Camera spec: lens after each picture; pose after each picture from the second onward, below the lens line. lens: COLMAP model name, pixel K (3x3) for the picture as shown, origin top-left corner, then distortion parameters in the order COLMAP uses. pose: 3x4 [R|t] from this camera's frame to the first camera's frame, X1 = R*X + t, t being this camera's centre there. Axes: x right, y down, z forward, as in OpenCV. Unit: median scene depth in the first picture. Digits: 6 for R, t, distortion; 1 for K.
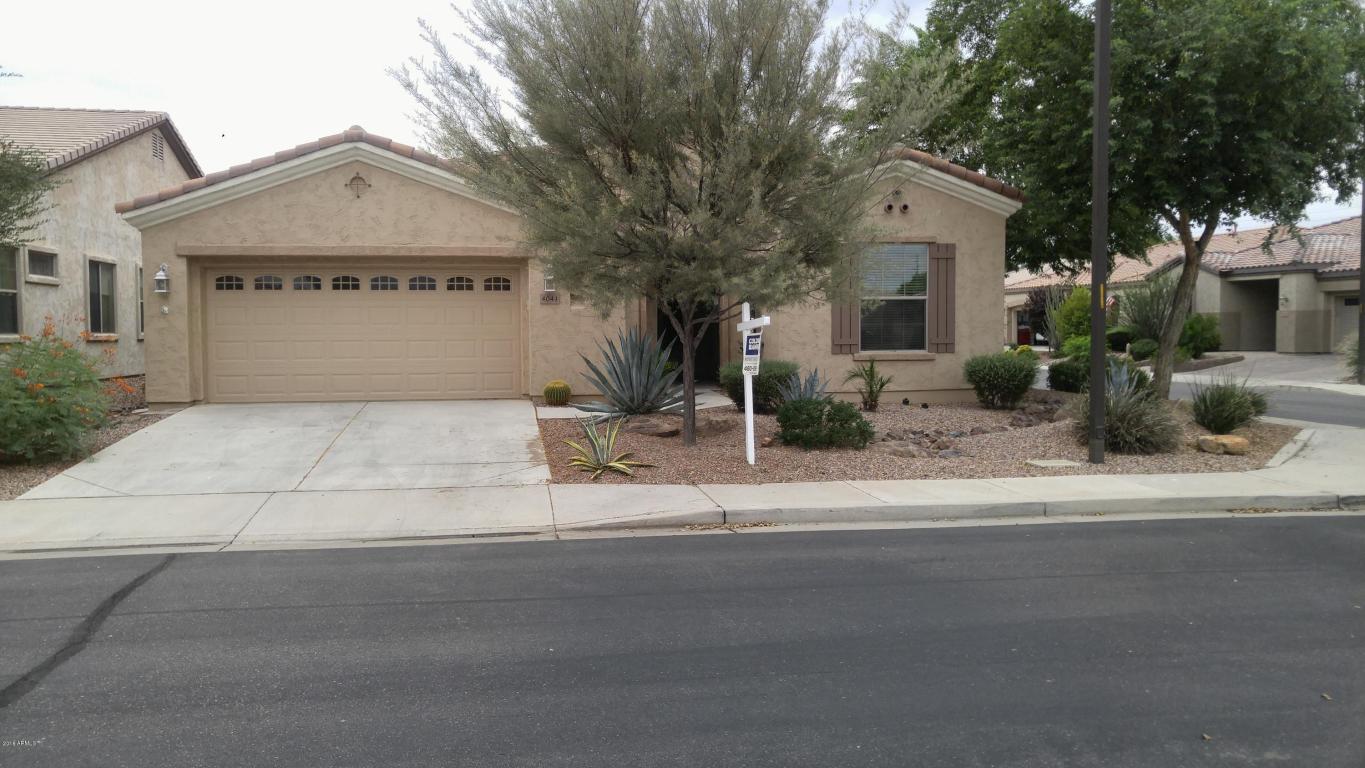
lens RADIAL K [[1054.0, 0, 659.0], [0, 1054.0, 390.4], [0, 0, 1]] dist [0.018485, -0.003195]
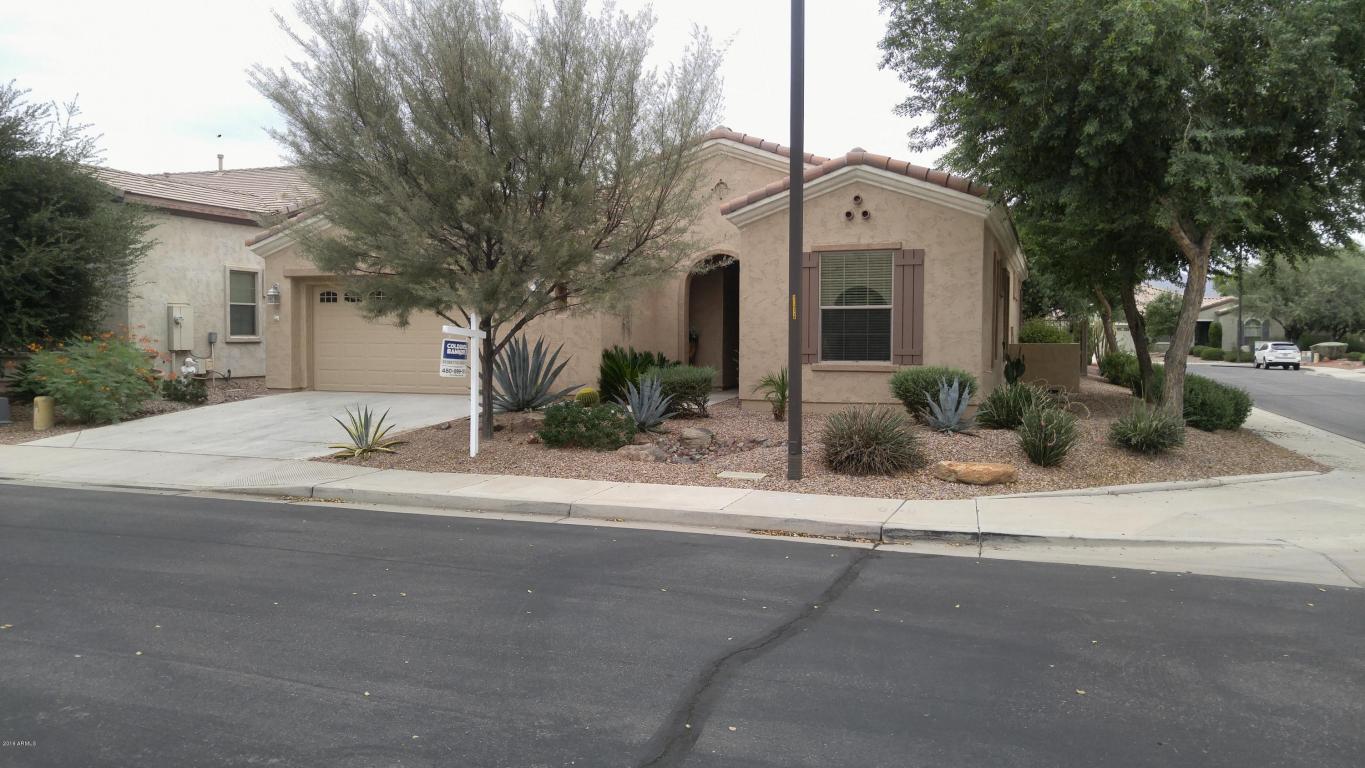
lens RADIAL K [[1016.9, 0, 682.5], [0, 1016.9, 384.0], [0, 0, 1]] dist [0.089530, 0.000560]
pose [[0.880883, 0.031366, -0.472293, 0.567699], [-0.038480, 0.999245, -0.005408, -0.006040], [0.471767, 0.022938, 0.881425, 0.103856]]
